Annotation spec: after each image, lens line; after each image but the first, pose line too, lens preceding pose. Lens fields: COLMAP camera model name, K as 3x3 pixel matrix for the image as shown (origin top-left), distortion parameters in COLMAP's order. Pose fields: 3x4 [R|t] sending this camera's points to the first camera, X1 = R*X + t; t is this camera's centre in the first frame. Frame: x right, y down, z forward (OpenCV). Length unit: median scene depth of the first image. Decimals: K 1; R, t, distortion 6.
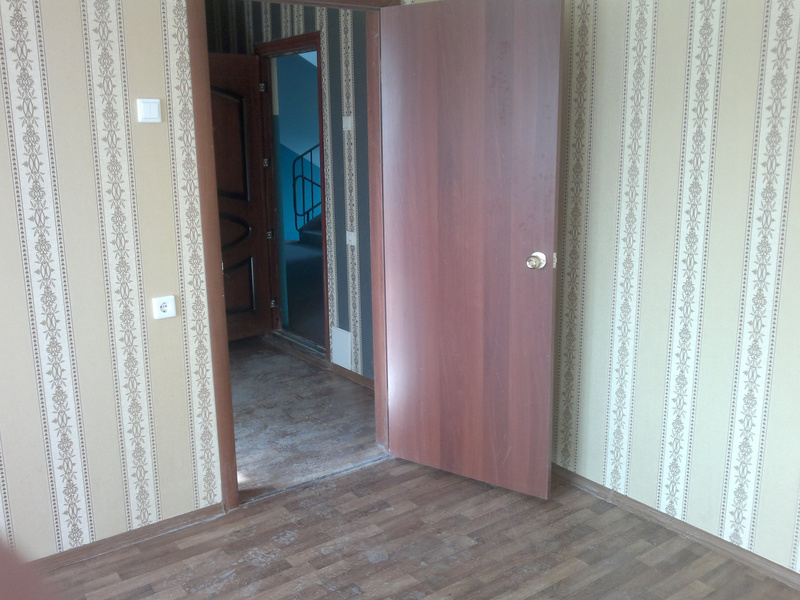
lens RADIAL K [[746.0, 0, 399.9], [0, 746.0, 310.7], [0, 0, 1]] dist [-0.027280, -0.009340]
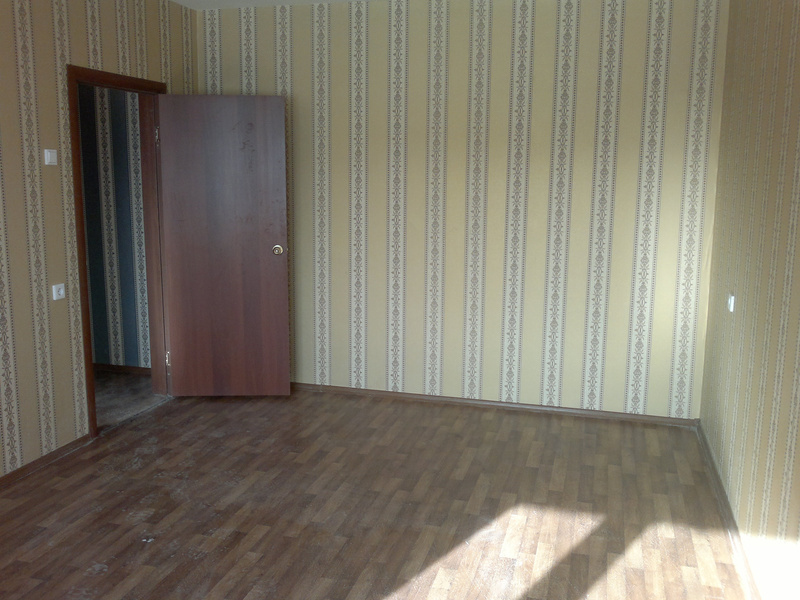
lens RADIAL K [[746.0, 0, 399.9], [0, 746.0, 310.7], [0, 0, 1]] dist [-0.027280, -0.009340]
pose [[0.784259, -0.091677, 0.613622, -0.663818], [0.126055, 0.991939, -0.012910, 0.129596], [-0.607493, 0.087475, 0.789494, -0.516339]]
